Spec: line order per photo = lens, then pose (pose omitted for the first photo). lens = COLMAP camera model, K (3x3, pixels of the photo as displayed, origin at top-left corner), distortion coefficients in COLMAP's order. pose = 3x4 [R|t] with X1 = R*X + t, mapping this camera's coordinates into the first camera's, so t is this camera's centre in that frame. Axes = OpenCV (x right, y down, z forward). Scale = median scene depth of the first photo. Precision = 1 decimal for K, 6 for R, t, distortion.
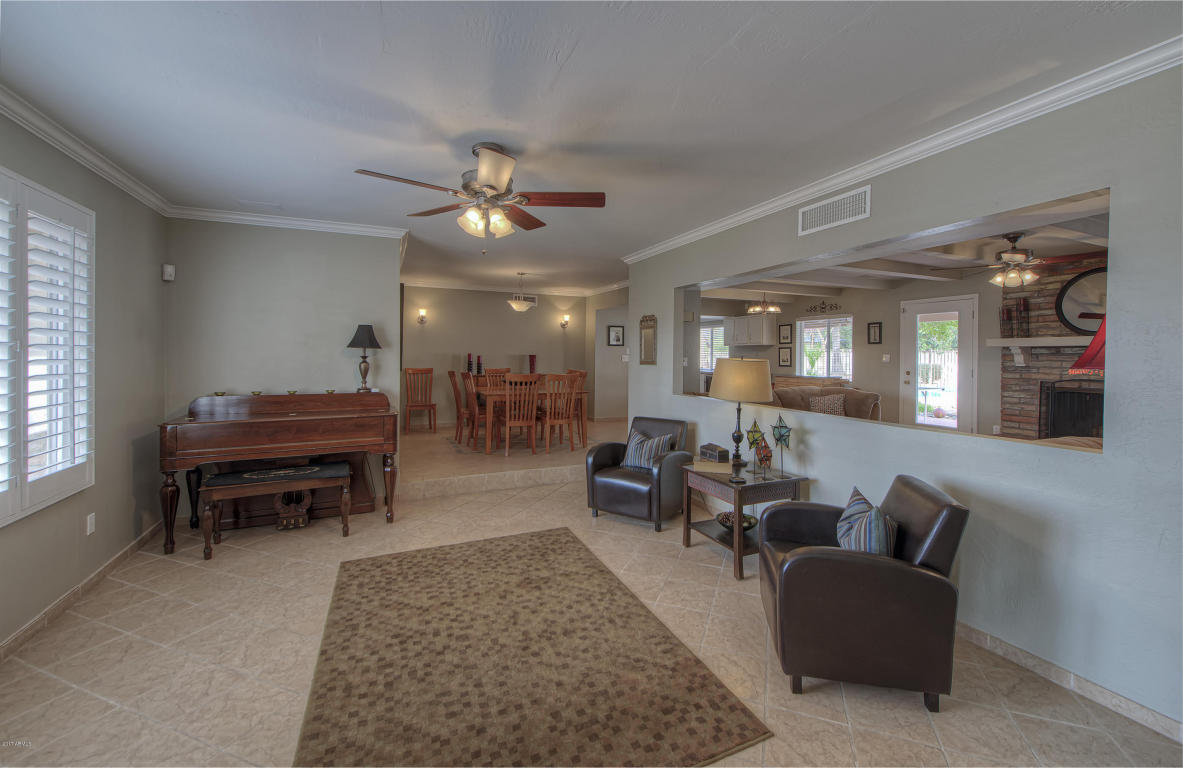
lens RADIAL K [[468.0, 0, 603.2], [0, 468.0, 360.6], [0, 0, 1]] dist [0.006216, -0.001975]
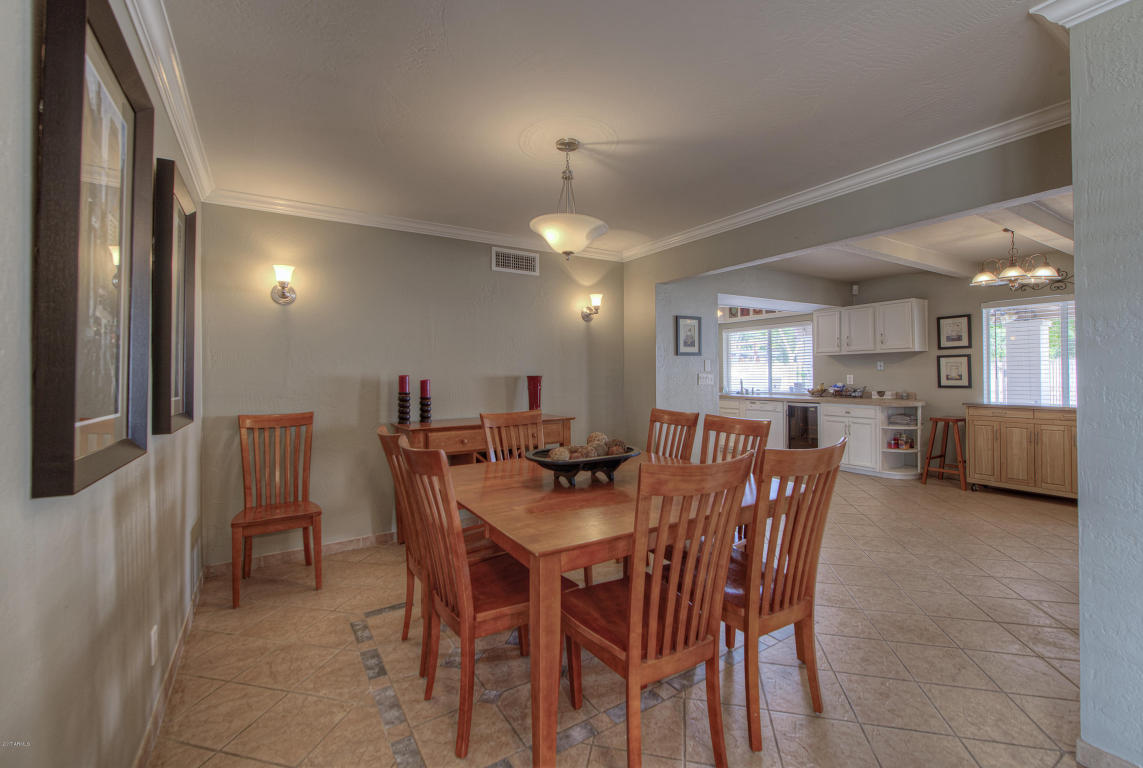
lens RADIAL K [[486.5, 0, 571.4], [0, 486.5, 378.2], [0, 0, 1]] dist [-0.000363, 0.000410]
pose [[0.989835, -0.018540, 0.141005, -0.204359], [0.018850, 0.999822, -0.000862, -0.009302], [-0.140964, 0.003511, 0.990009, 0.561737]]
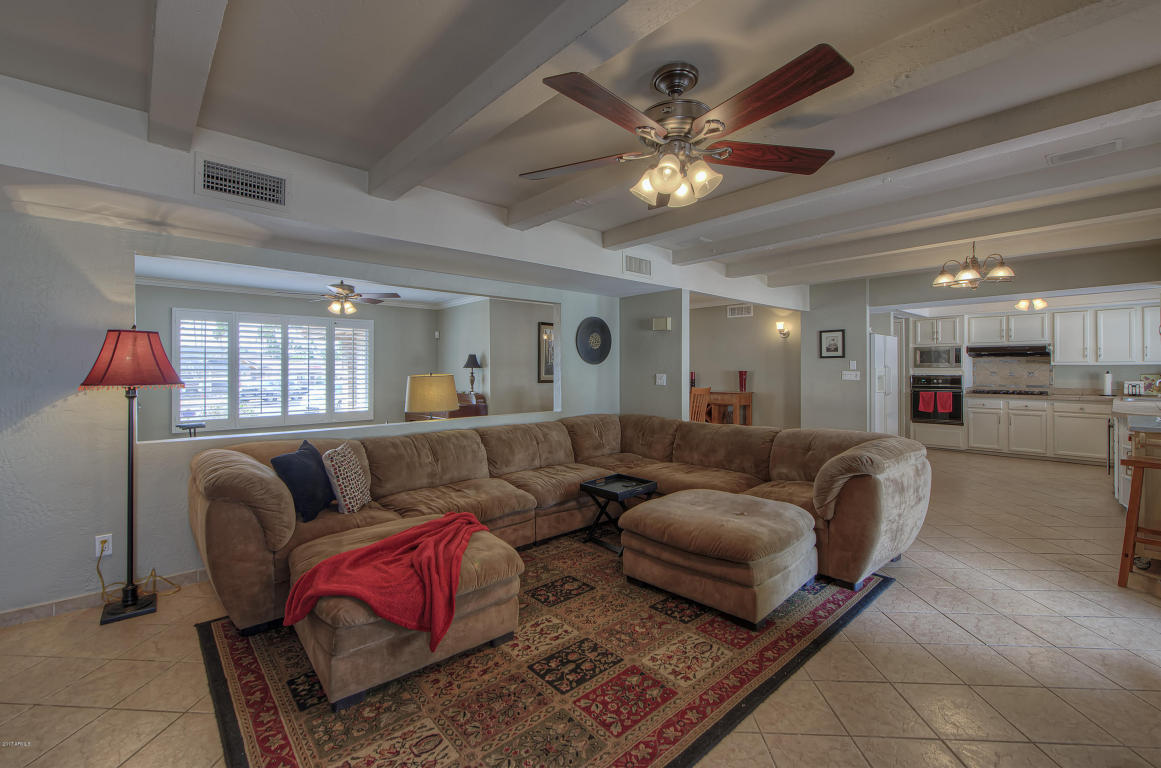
lens RADIAL K [[489.3, 0, 568.7], [0, 489.3, 363.3], [0, 0, 1]] dist [-0.004153, -0.000382]
pose [[0.293765, -0.019218, -0.955685, 0.721135], [-0.008121, 0.999712, -0.022600, -0.003343], [0.955843, 0.014400, 0.293524, 0.453098]]
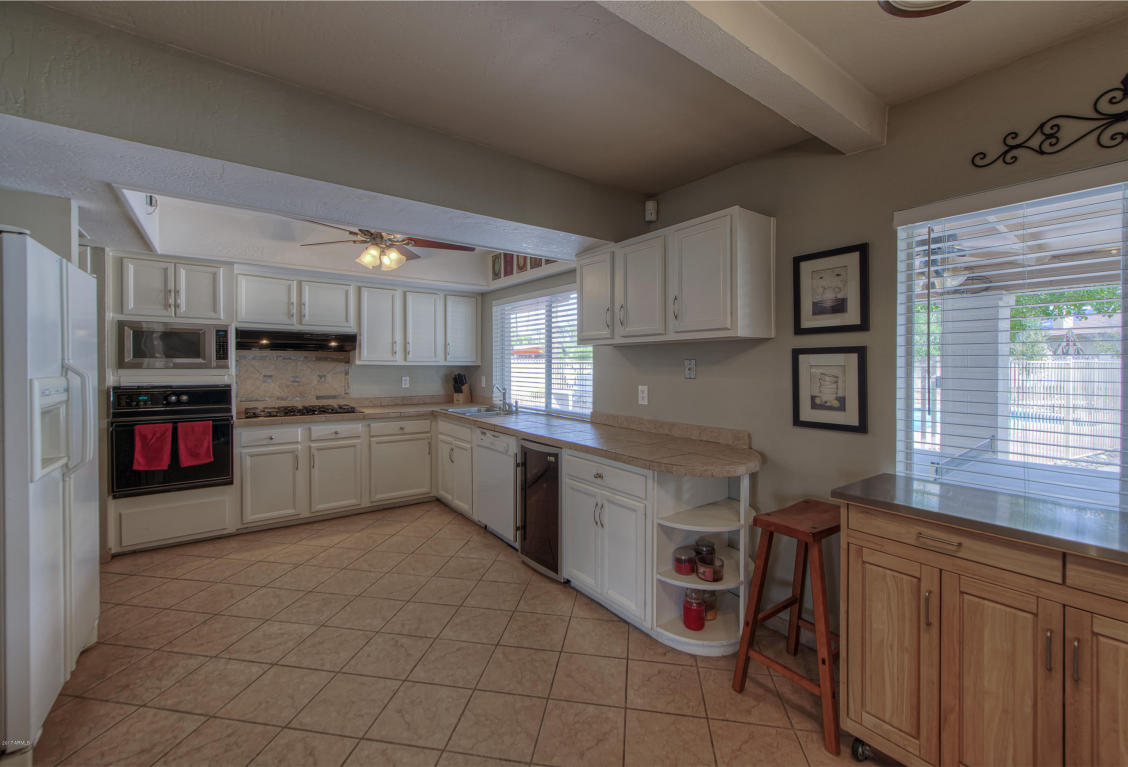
lens RADIAL K [[462.5, 0, 566.4], [0, 462.5, 372.6], [0, 0, 1]] dist [0.009029, 0.000158]
pose [[0.977292, -0.004445, 0.211849, 0.253333], [0.003037, 0.999971, 0.006973, -0.021494], [-0.211874, -0.006172, 0.977277, 0.962475]]
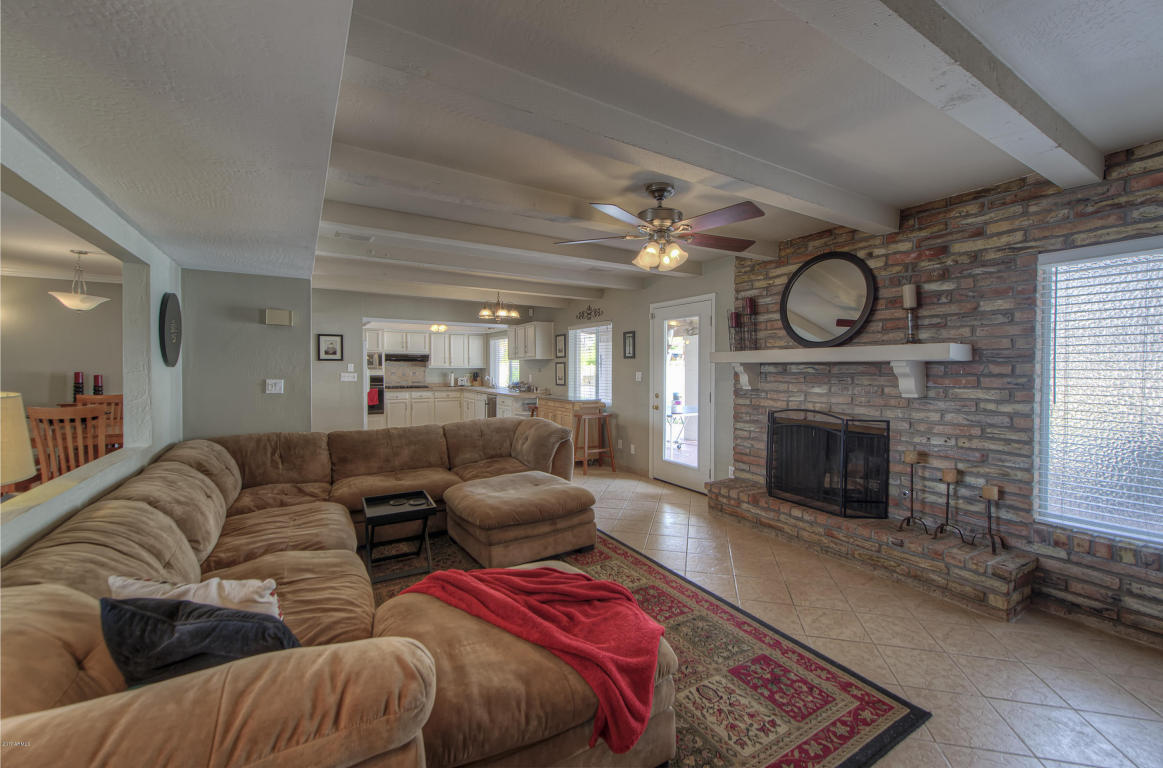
lens RADIAL K [[462.1, 0, 589.0], [0, 462.1, 378.7], [0, 0, 1]] dist [0.005352, -0.002087]
pose [[0.992027, -0.005346, 0.125912, 0.404476], [0.003939, 0.999927, 0.011419, -0.010361], [-0.125964, -0.010832, 0.991976, 0.226439]]
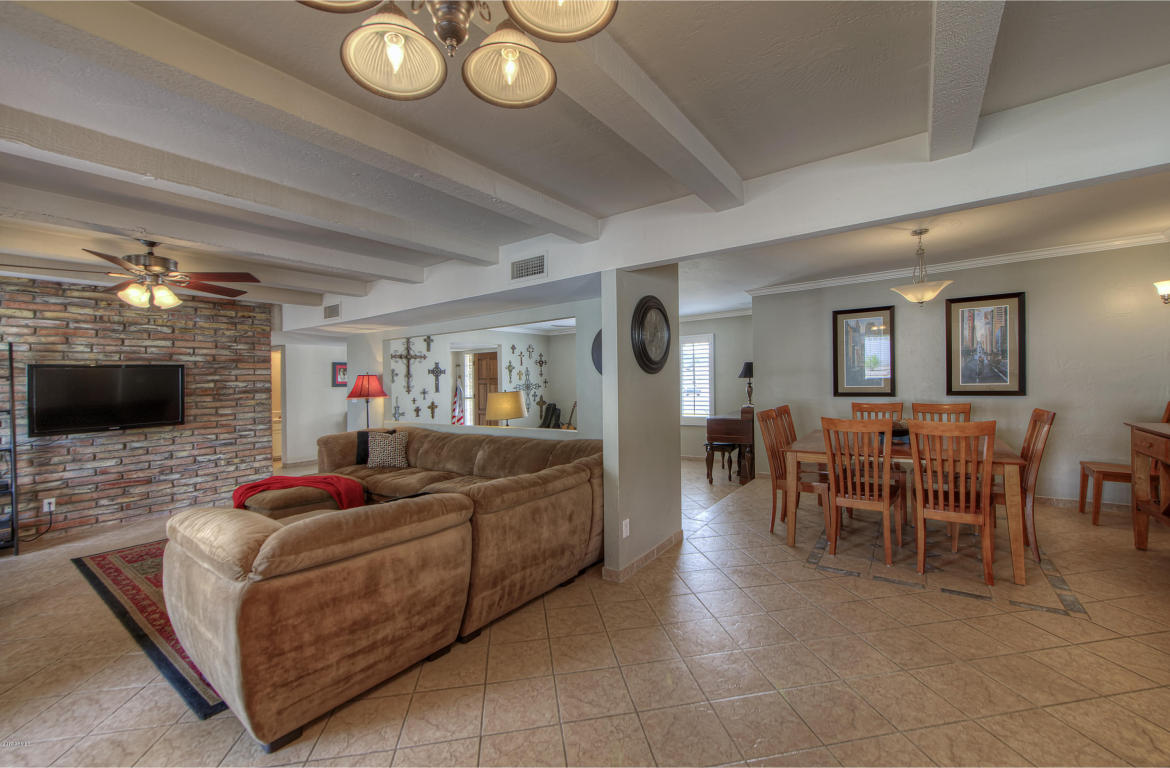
lens RADIAL K [[464.8, 0, 595.8], [0, 464.8, 369.1], [0, 0, 1]] dist [0.005352, -0.002087]
pose [[-0.863028, 0.009952, -0.505058, 0.371981], [0.019345, 0.999724, -0.013356, -0.022967], [0.504785, -0.021297, -0.862982, 1.132174]]
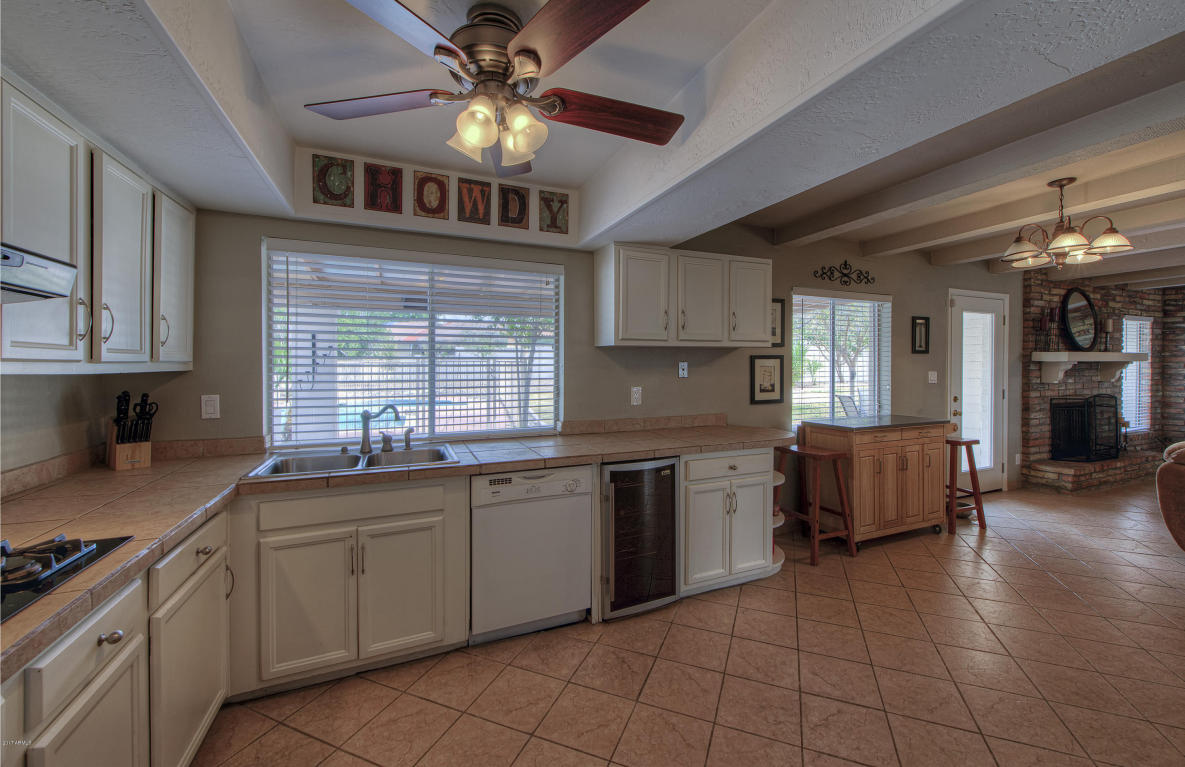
lens RADIAL K [[468.7, 0, 599.0], [0, 468.7, 377.2], [0, 0, 1]] dist [0.006216, -0.001975]
pose [[0.008140, -0.034901, 0.999358, -0.015269], [0.012226, 0.999320, 0.034800, -0.030640], [-0.999892, 0.011935, 0.008561, 1.372792]]
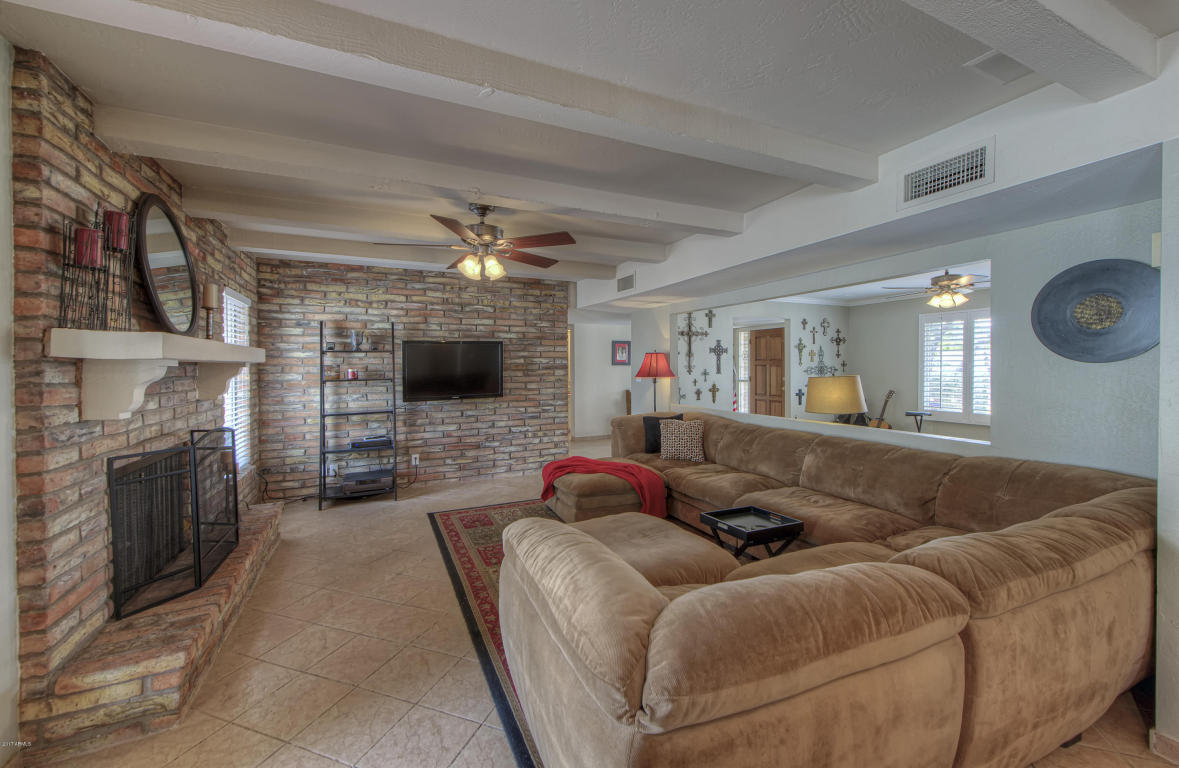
lens RADIAL K [[466.4, 0, 599.1], [0, 466.4, 358.0], [0, 0, 1]] dist [0.006216, -0.001975]
pose [[-0.999659, 0.004438, -0.025751, 0.412519], [0.004542, 0.999982, -0.003949, -0.020540], [0.025733, -0.004064, -0.999661, 0.984413]]
